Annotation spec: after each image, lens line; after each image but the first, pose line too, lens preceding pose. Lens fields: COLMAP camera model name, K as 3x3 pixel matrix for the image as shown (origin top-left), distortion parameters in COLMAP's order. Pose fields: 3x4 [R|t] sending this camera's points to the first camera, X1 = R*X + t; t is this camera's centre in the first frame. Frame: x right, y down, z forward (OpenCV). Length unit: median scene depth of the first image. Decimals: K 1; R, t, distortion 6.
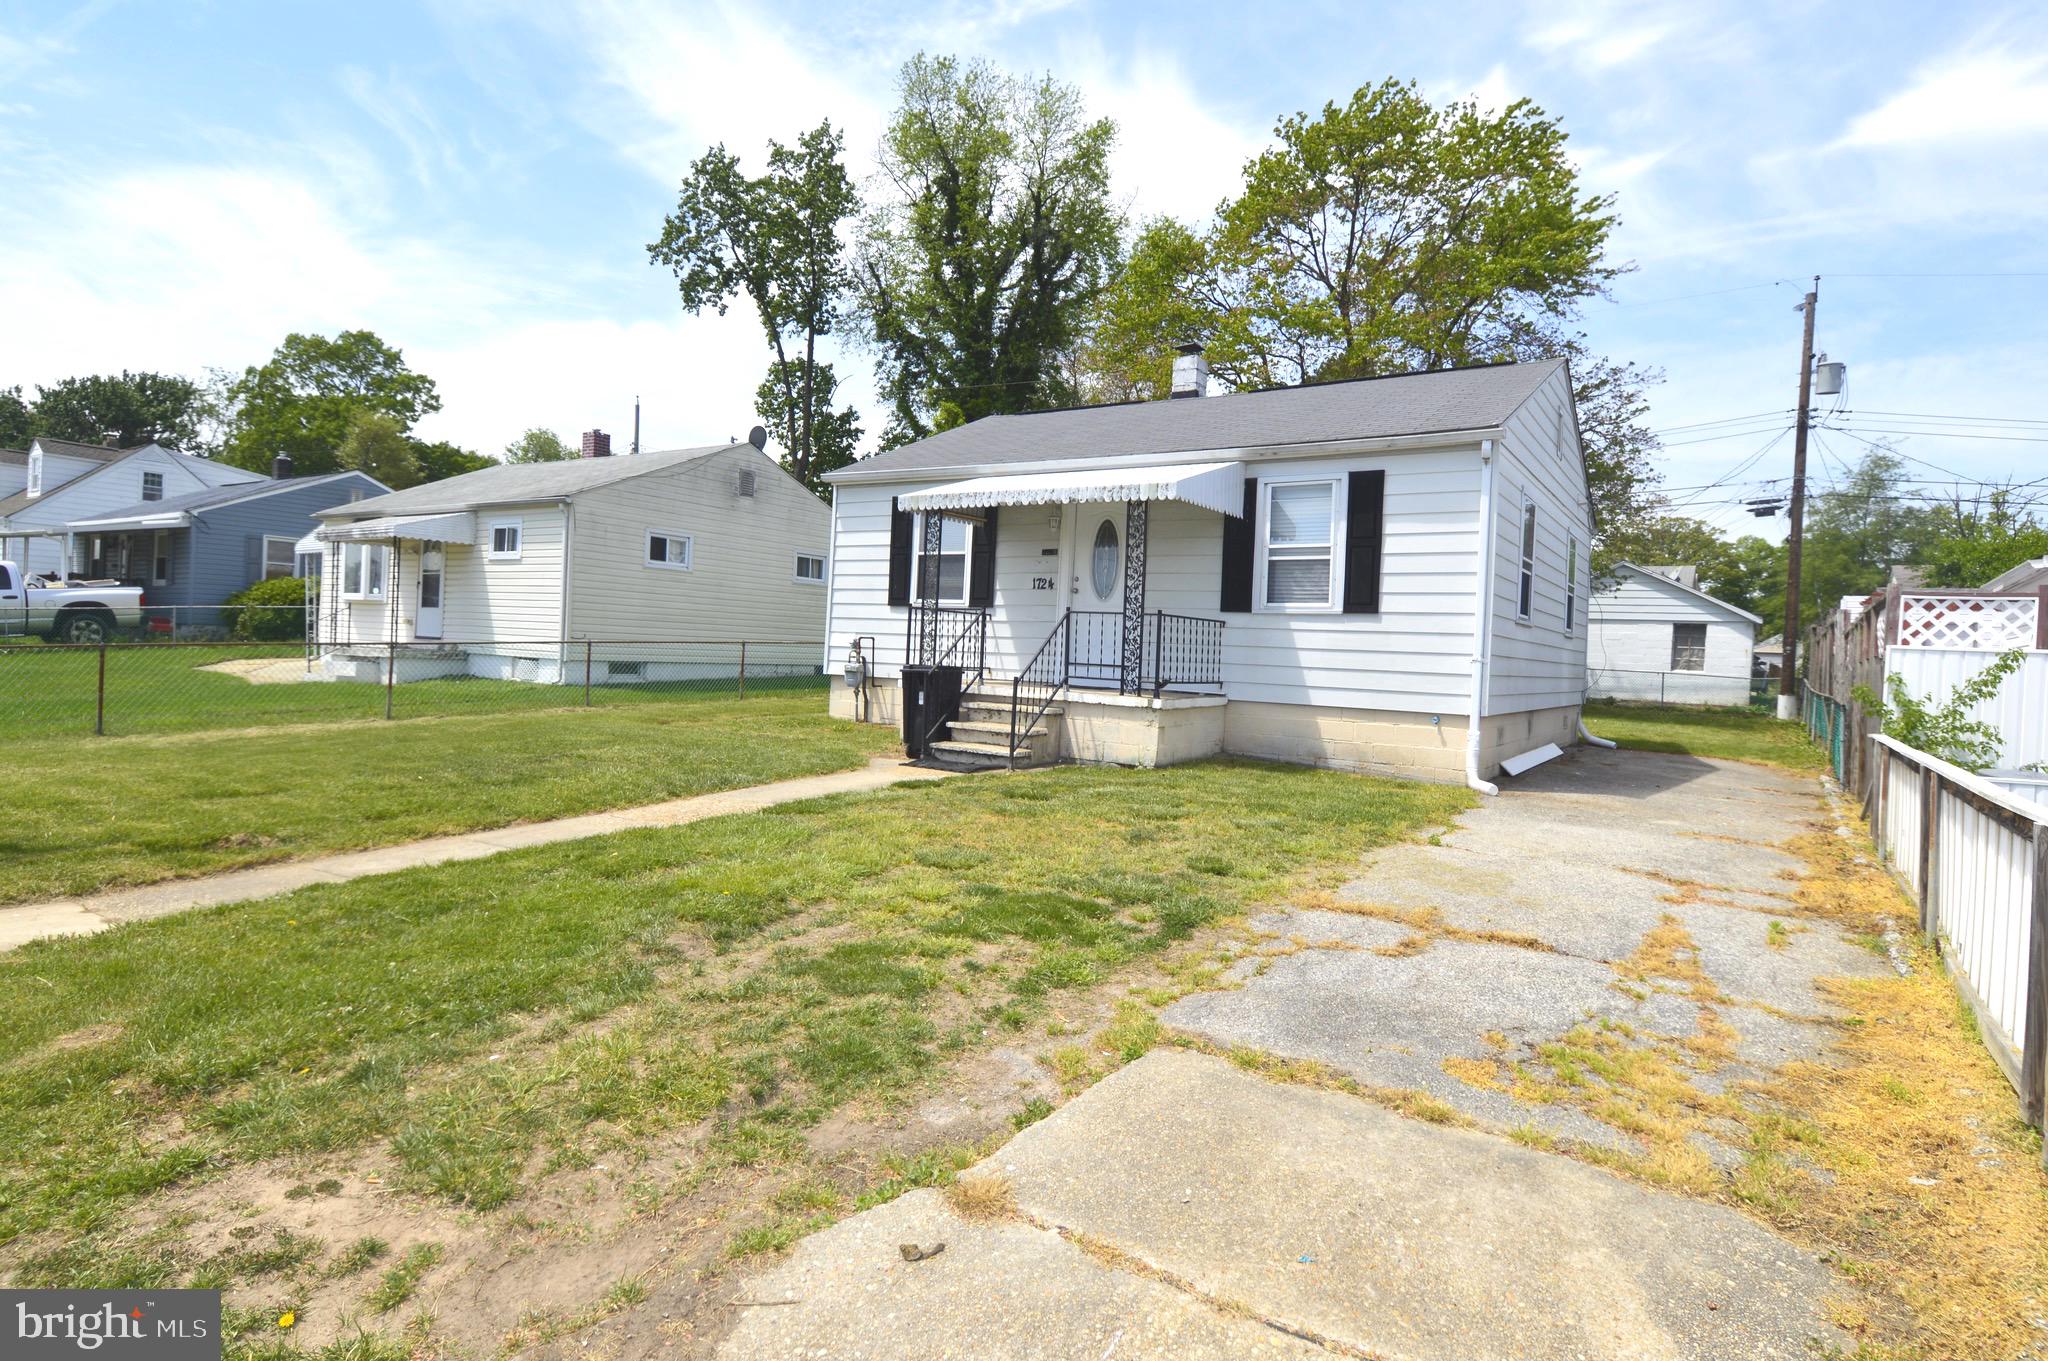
lens RADIAL K [[1090.6, 0, 1070.8], [0, 1090.6, 678.9], [0, 0, 1]] dist [0.009842, -0.016682]
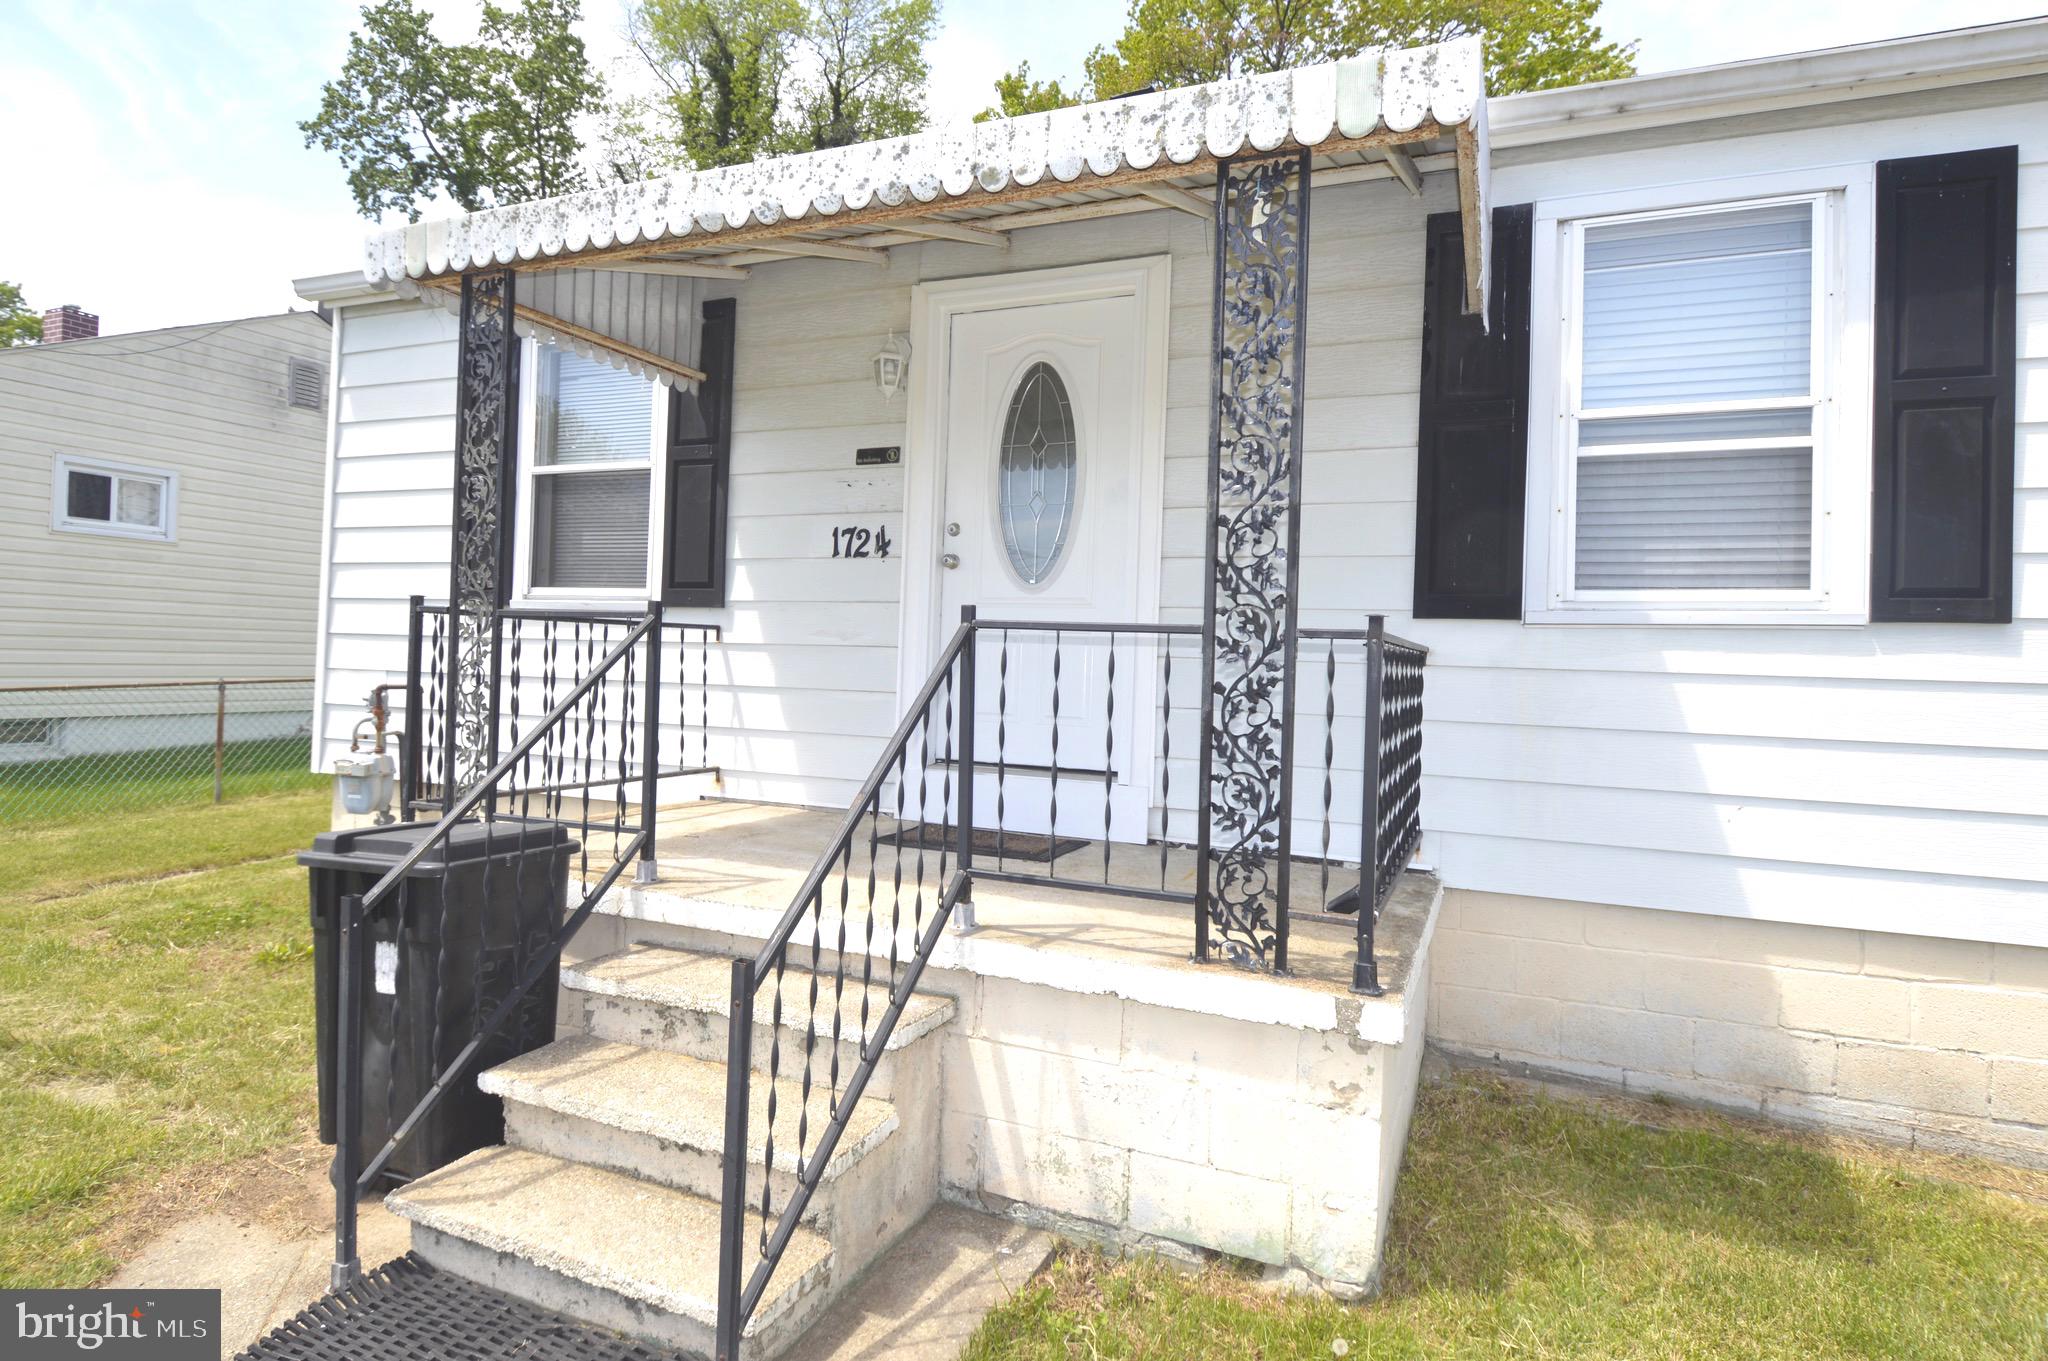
lens RADIAL K [[1090.6, 0, 1052.4], [0, 1090.6, 654.1], [0, 0, 1]] dist [0.009842, -0.016682]
pose [[0.987090, -0.009969, 0.159858, -0.013782], [0.013730, 0.999654, -0.022436, -0.026962], [-0.159579, 0.024341, 0.986885, 0.415820]]
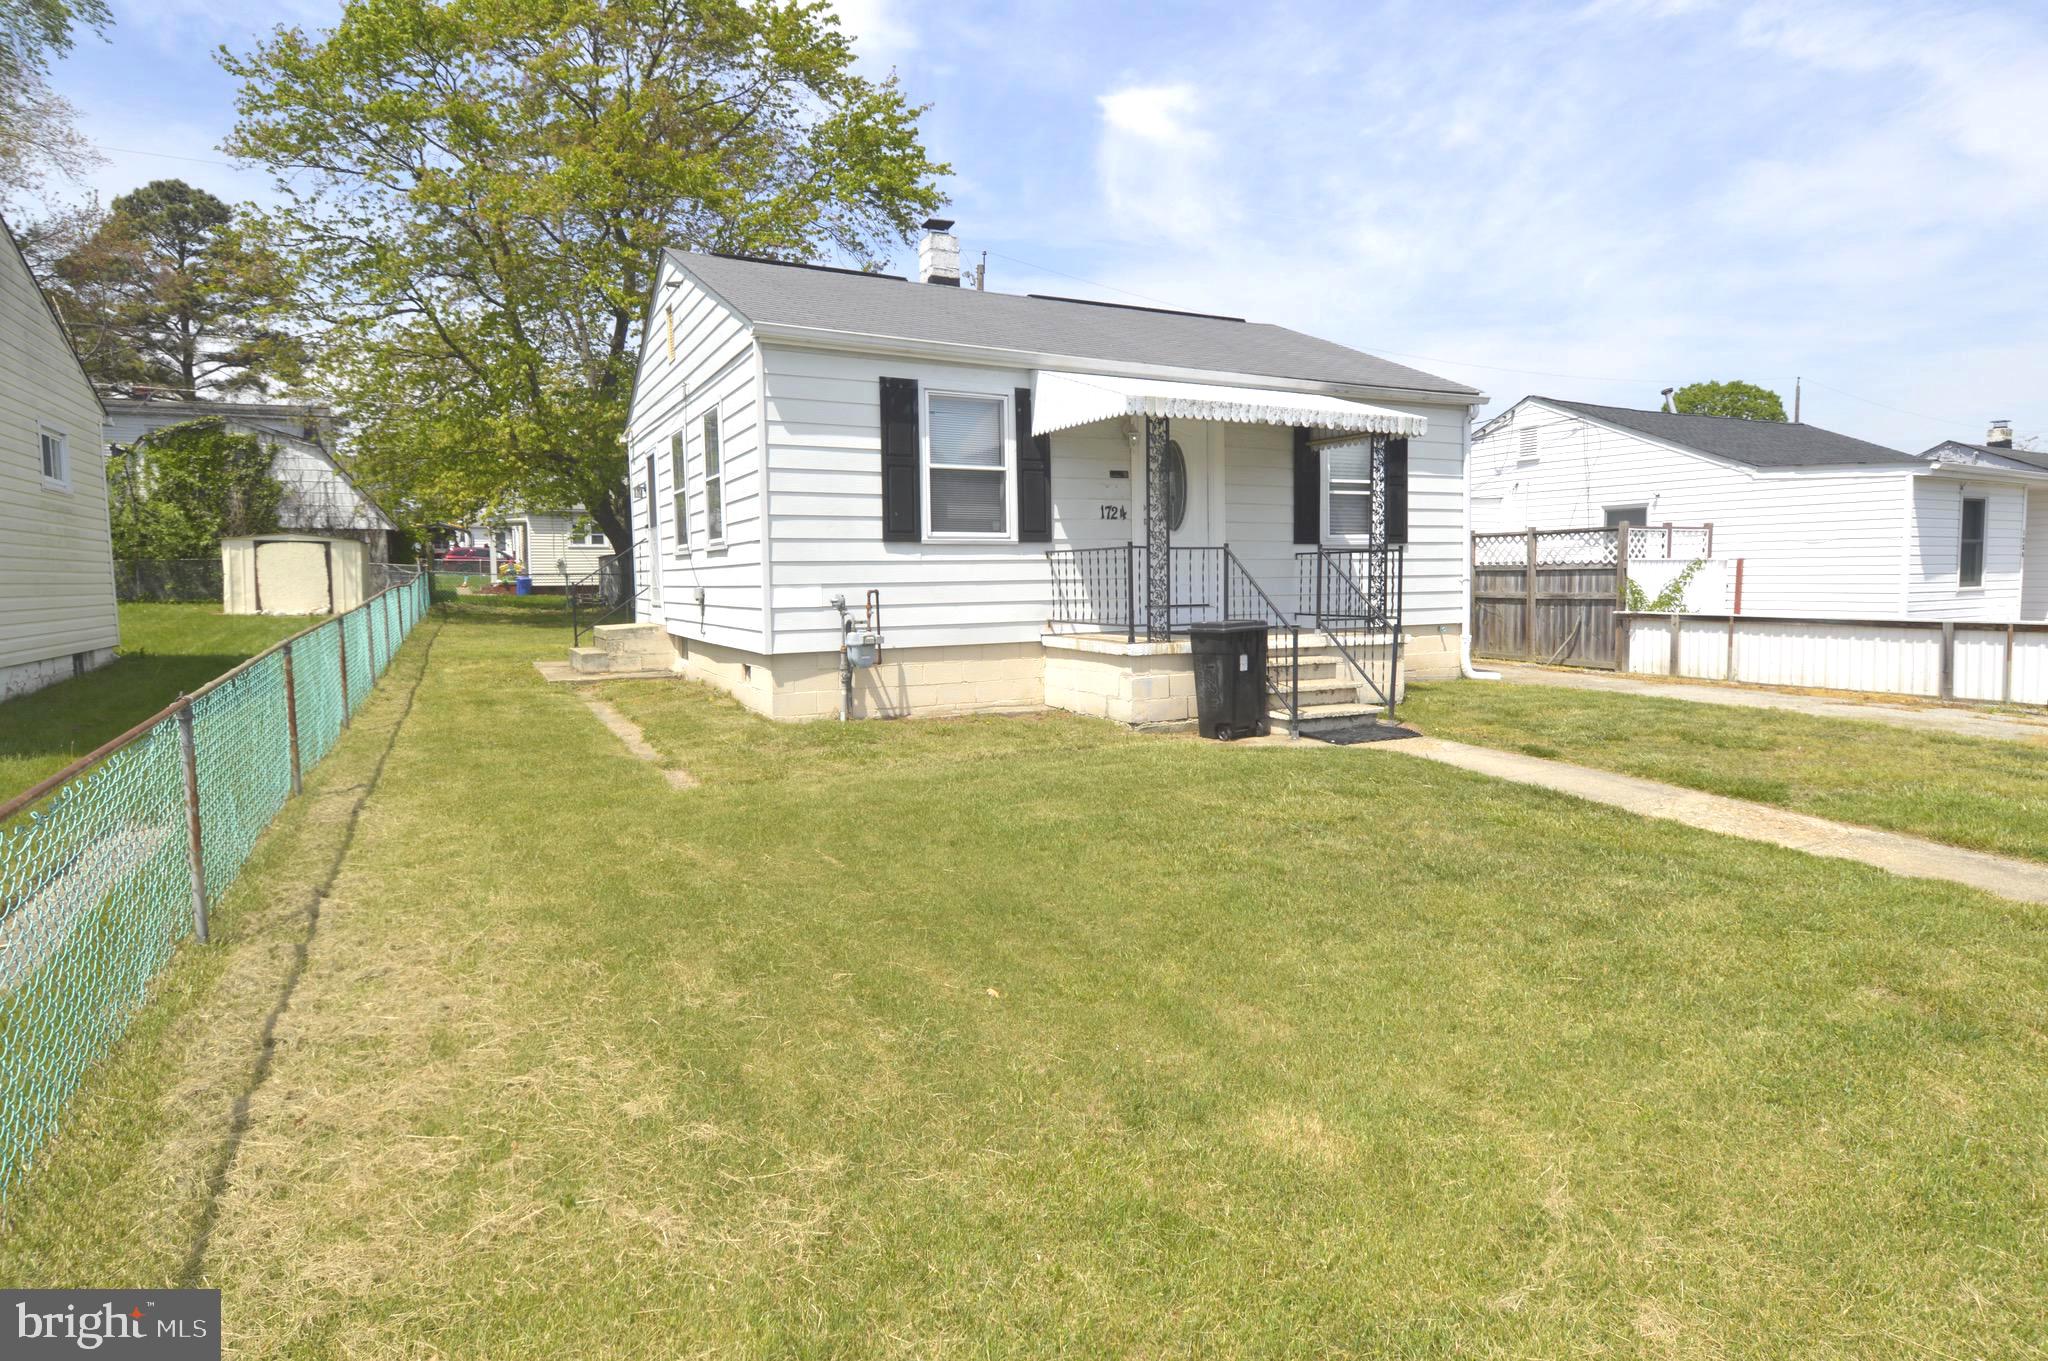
lens RADIAL K [[1090.6, 0, 1084.0], [0, 1090.6, 663.5], [0, 0, 1]] dist [0.009842, -0.016682]
pose [[0.472132, -0.118955, 0.873465, -0.505307], [0.054259, 0.992896, 0.105892, -0.041392], [-0.879857, -0.002602, 0.475232, 0.415215]]
